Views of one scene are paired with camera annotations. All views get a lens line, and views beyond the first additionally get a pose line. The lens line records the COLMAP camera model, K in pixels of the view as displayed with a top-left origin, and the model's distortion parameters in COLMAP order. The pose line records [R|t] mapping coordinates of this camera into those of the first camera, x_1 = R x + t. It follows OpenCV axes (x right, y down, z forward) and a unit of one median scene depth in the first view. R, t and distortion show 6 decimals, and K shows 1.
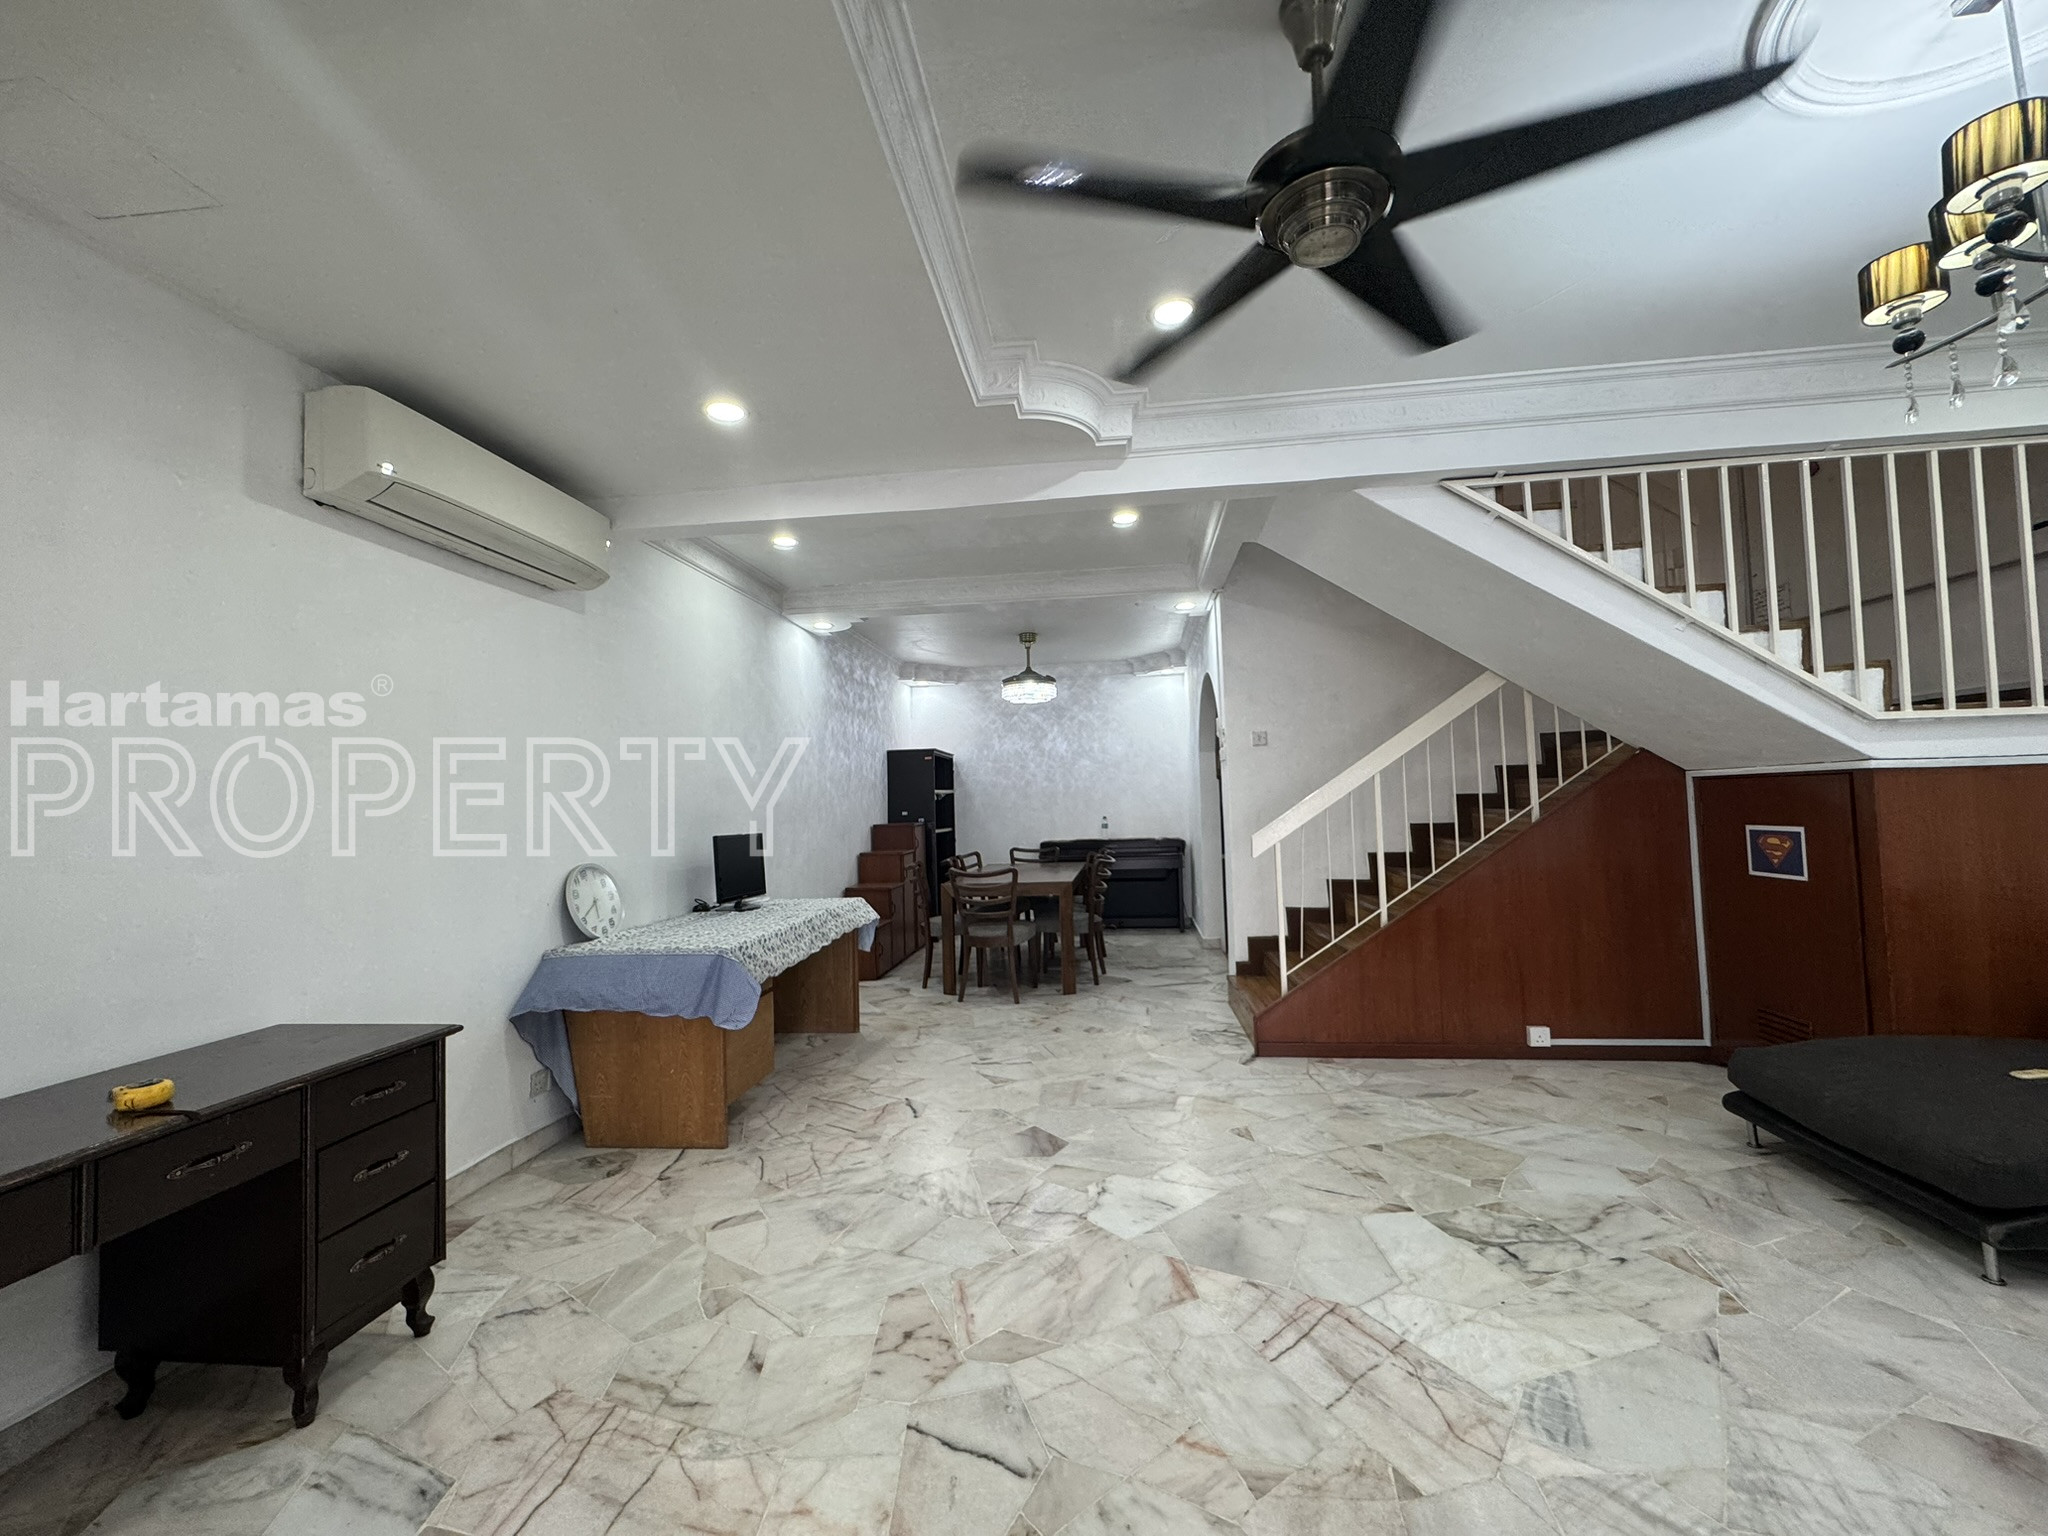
lens RADIAL K [[814.2, 0, 1021.0], [0, 814.2, 769.9], [0, 0, 1]] dist [-0.003132, -0.000258]
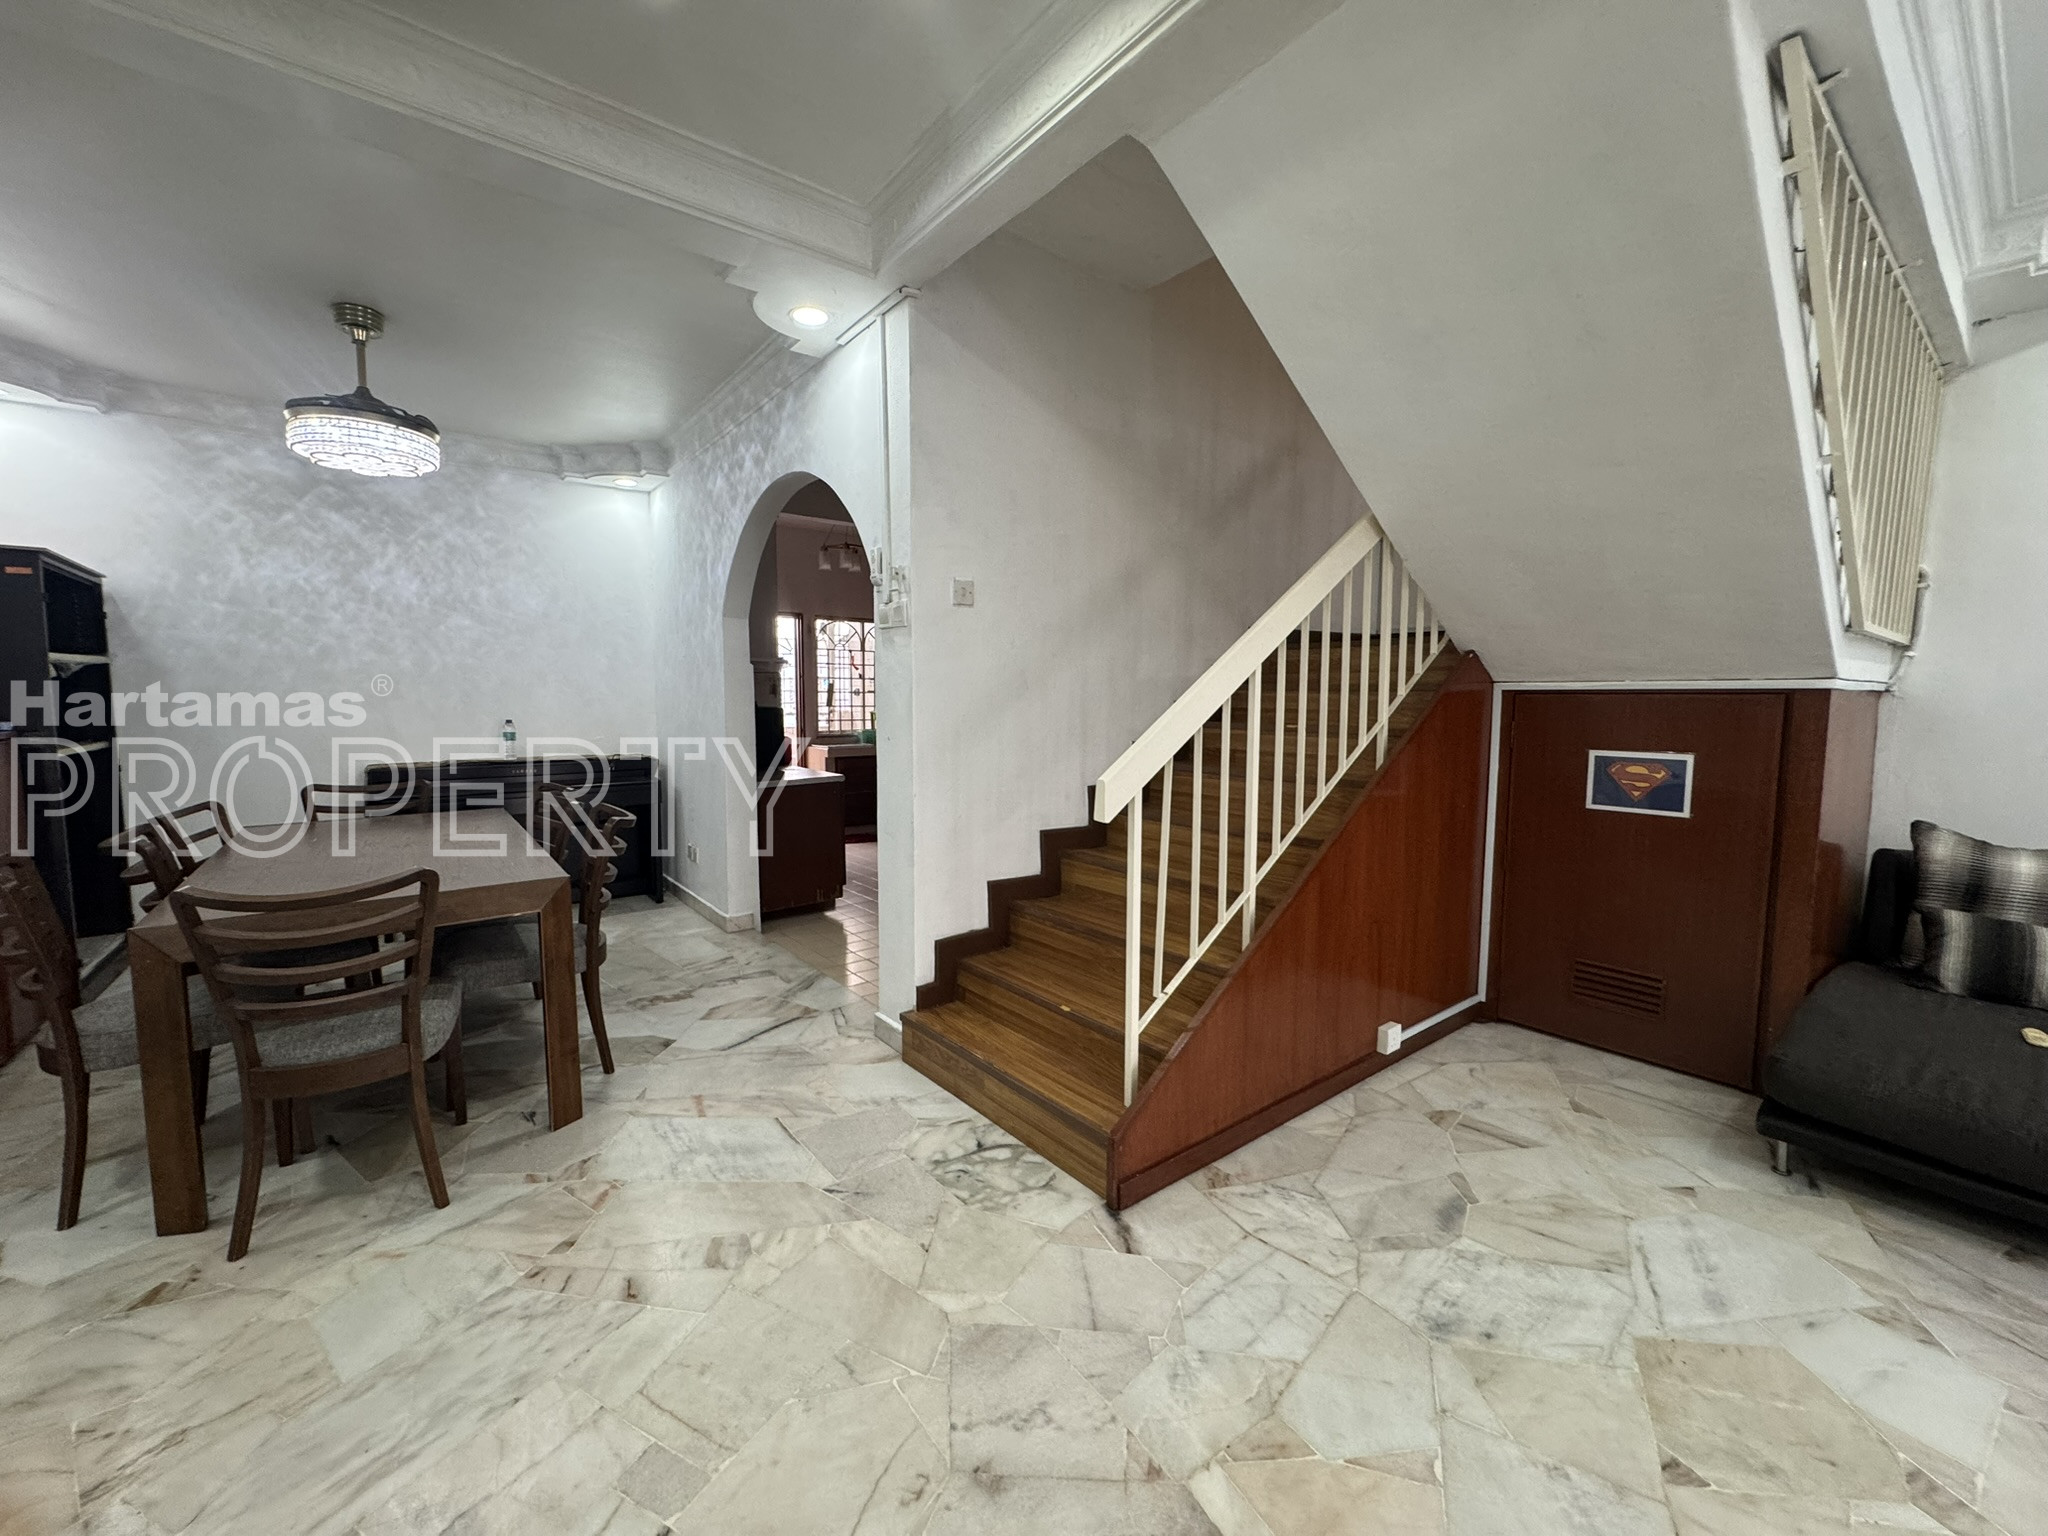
lens RADIAL K [[814.2, 0, 1021.8], [0, 814.2, 771.3], [0, 0, 1]] dist [-0.003132, -0.000258]
pose [[0.705503, -0.034600, 0.707862, -0.090849], [-0.054816, 0.993151, 0.103179, 0.027407], [-0.706584, -0.111596, 0.698774, 0.644717]]
